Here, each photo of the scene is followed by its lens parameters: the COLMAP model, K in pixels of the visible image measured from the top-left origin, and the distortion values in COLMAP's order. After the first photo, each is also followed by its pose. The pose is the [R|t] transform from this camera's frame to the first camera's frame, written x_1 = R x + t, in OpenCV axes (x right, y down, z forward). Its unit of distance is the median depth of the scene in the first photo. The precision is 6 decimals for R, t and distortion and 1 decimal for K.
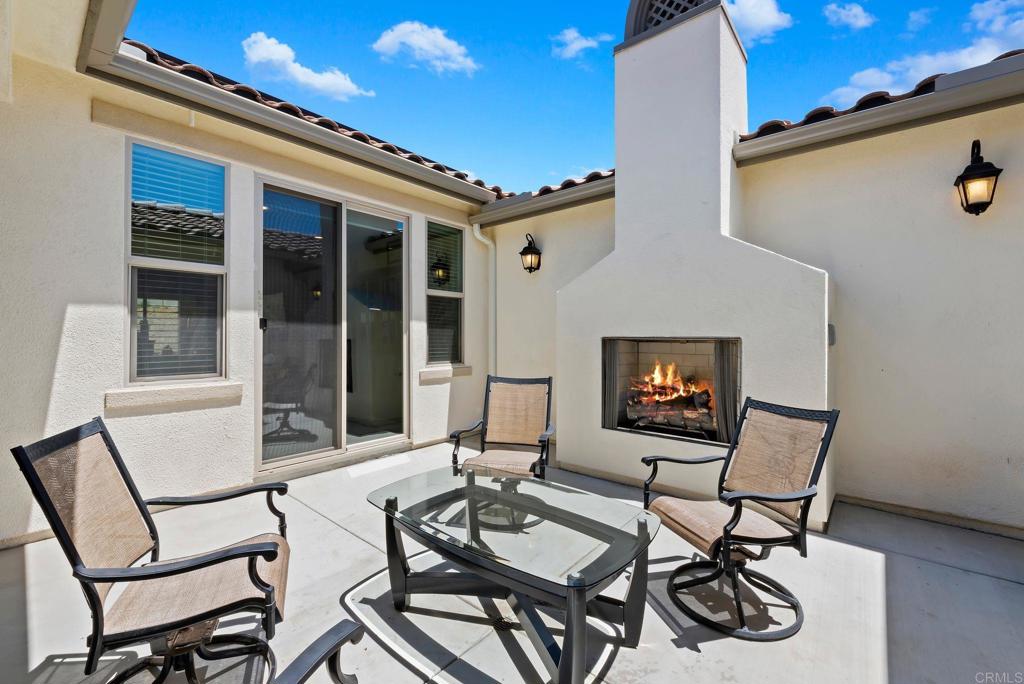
lens RADIAL K [[427.3, 0, 512.0], [0, 427.3, 342.0], [0, 0, 1]] dist [-0.001015, -0.005937]
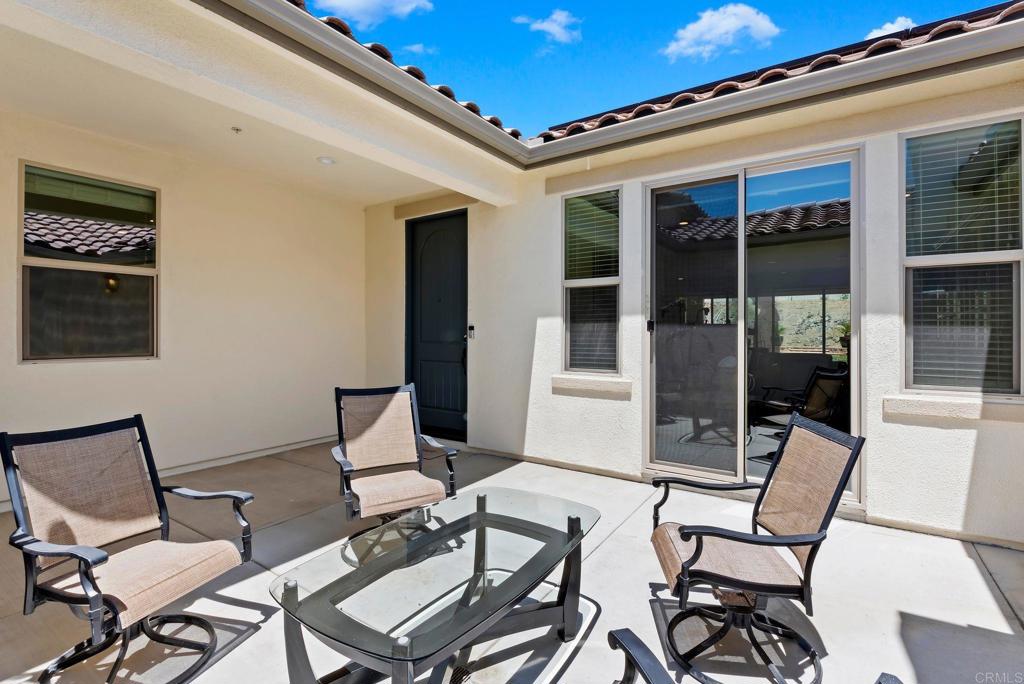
lens RADIAL K [[456.5, 0, 512.0], [0, 456.5, 342.0], [0, 0, 1]] dist [-0.026549, -0.000103]
pose [[0.096973, 0.007408, -0.995259, 0.509177], [-0.017459, 0.999831, 0.005741, -0.005480], [0.995134, 0.016819, 0.097086, 0.605487]]
